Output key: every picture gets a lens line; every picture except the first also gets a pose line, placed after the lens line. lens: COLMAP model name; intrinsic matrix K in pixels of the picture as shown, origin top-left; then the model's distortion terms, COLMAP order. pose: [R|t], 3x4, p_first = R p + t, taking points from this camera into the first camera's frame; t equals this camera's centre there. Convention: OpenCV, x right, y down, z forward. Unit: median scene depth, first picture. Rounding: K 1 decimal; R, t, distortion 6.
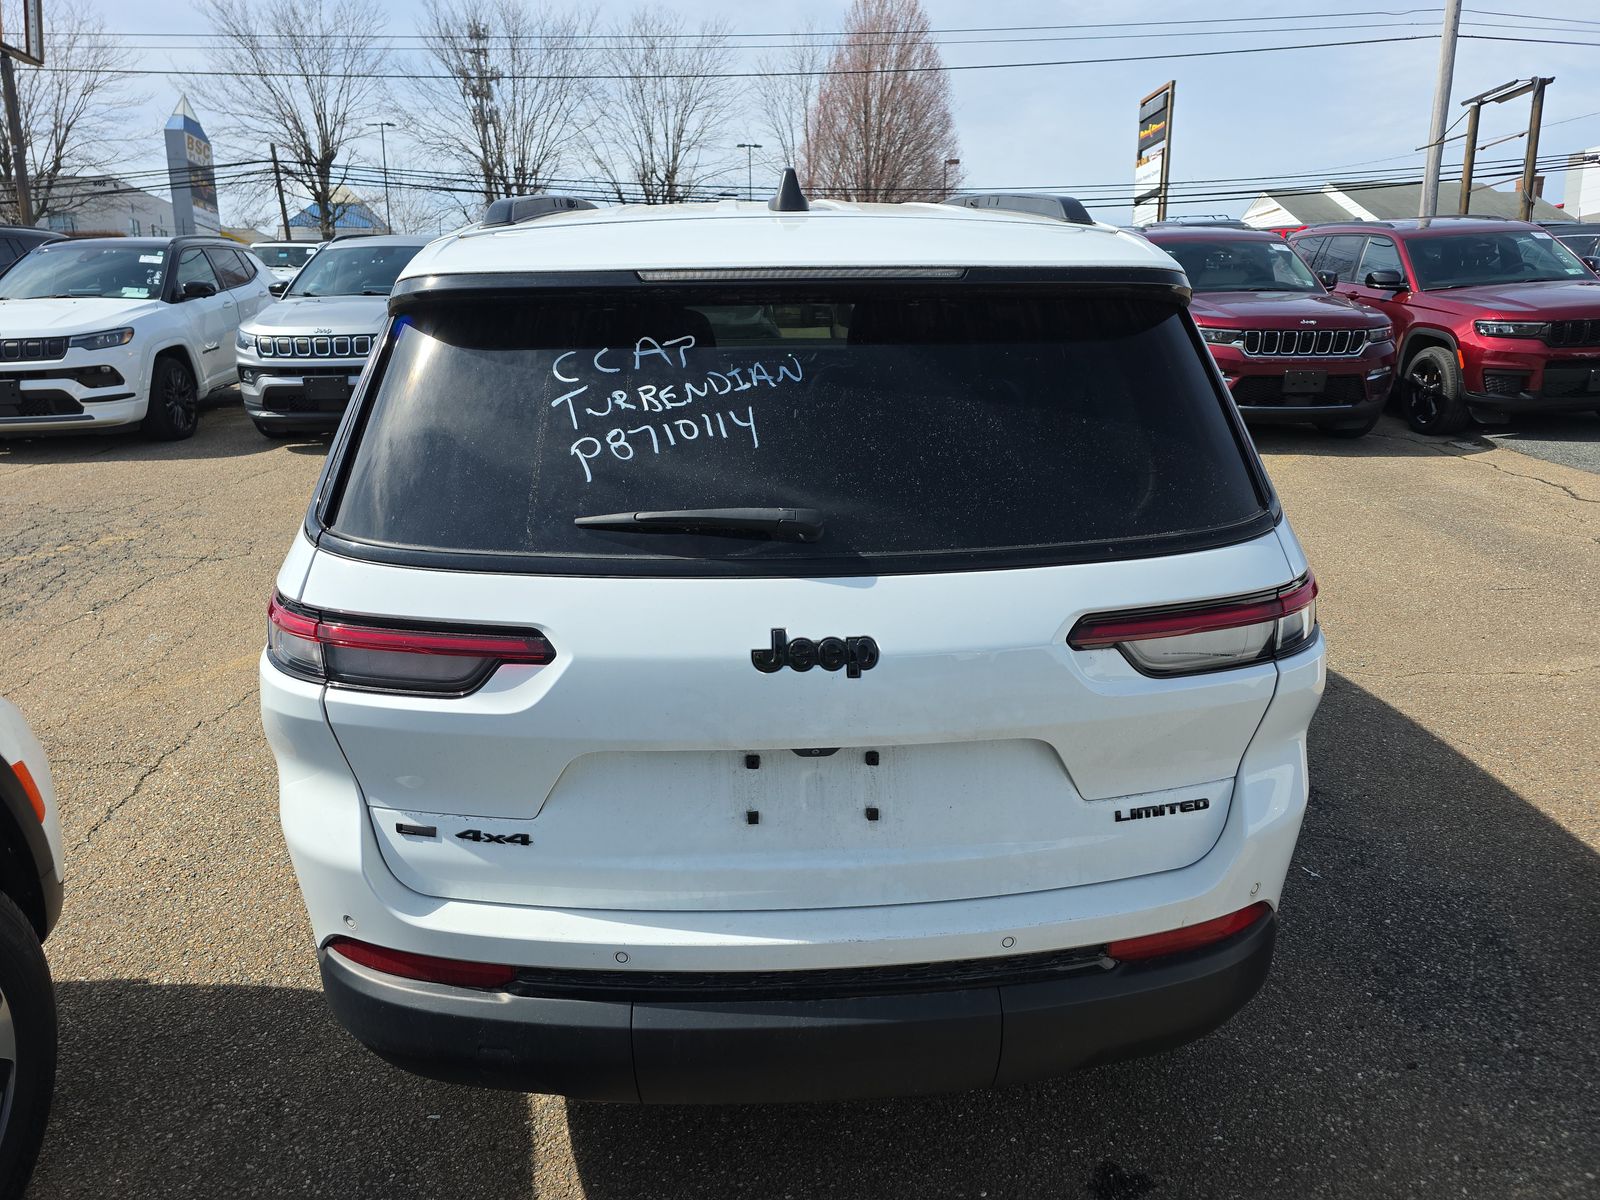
lens RADIAL K [[1122.0, 0, 800.0], [0, 1122.0, 600.0], [0, 0, 1]] dist [0.064707, -0.043448]
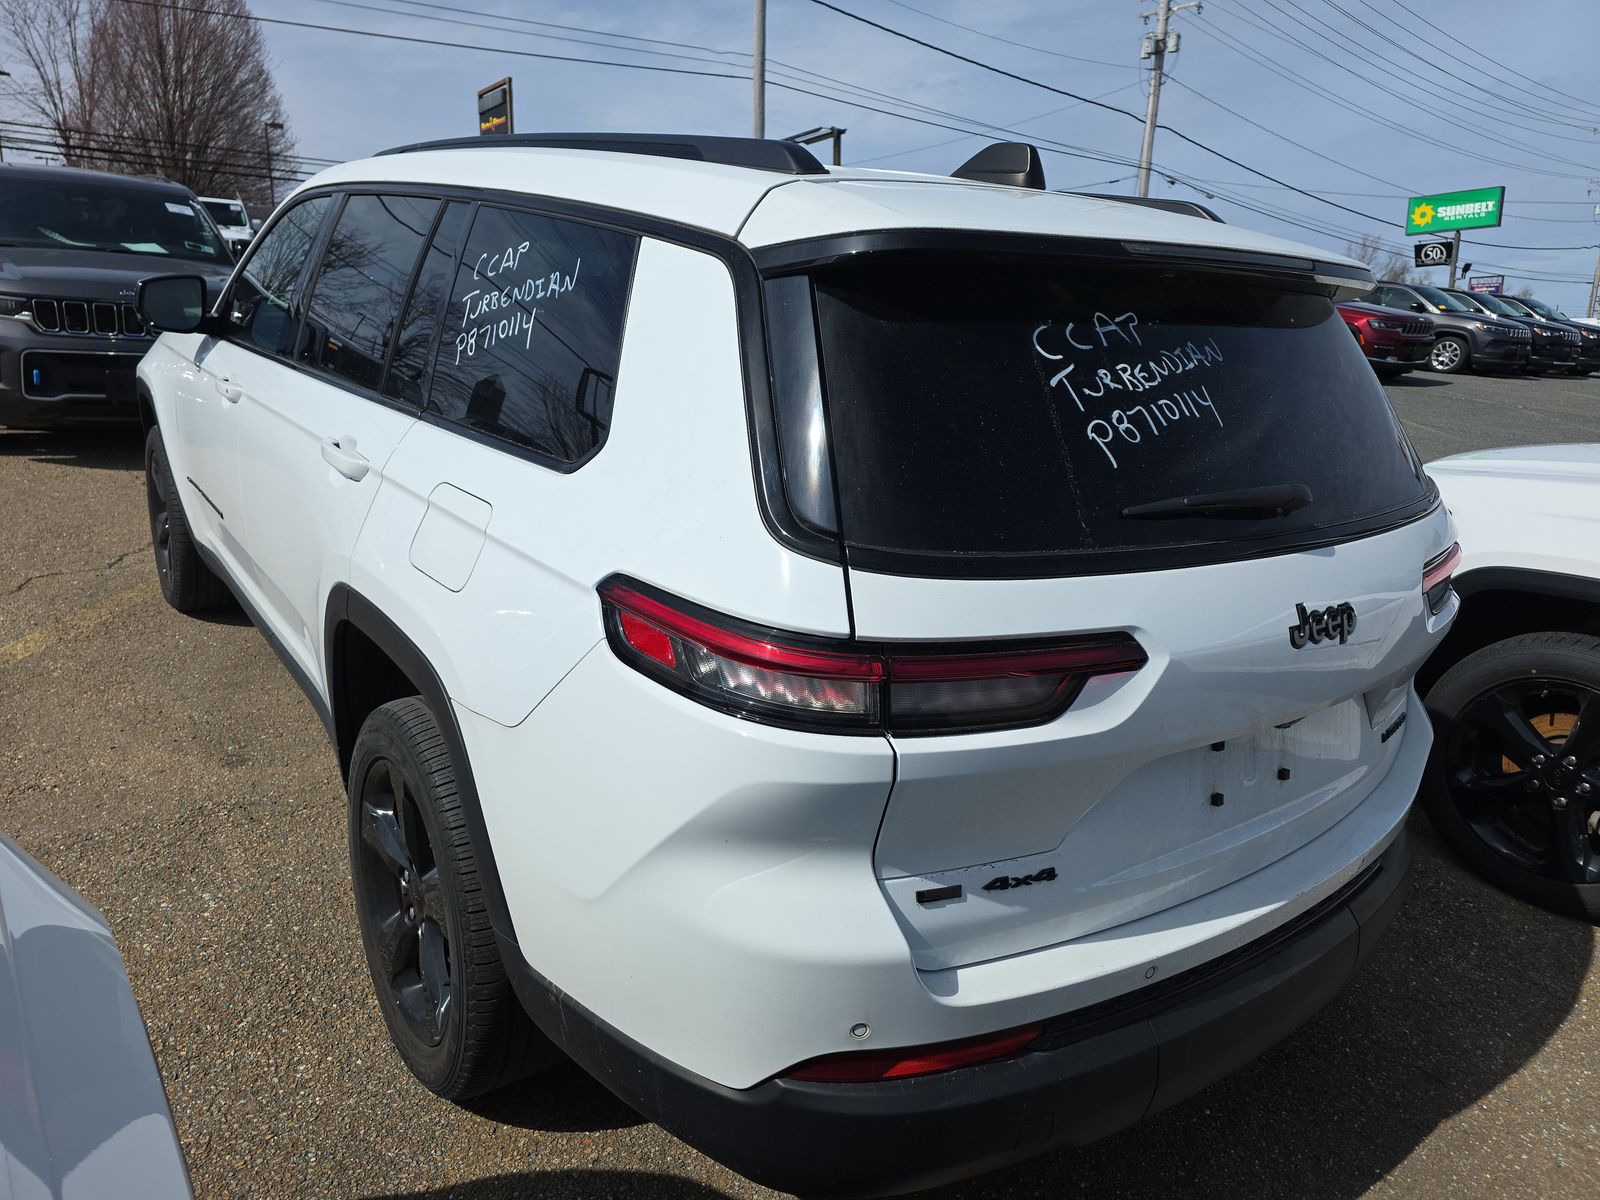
lens RADIAL K [[1152.5, 0, 800.0], [0, 1152.5, 600.0], [0, 0, 1]] dist [0.007252, 0.002714]
pose [[0.827520, -0.100911, 0.552294, -0.909300], [0.099724, 0.994491, 0.032287, -0.052858], [-0.552509, 0.028359, 0.833024, 0.354410]]
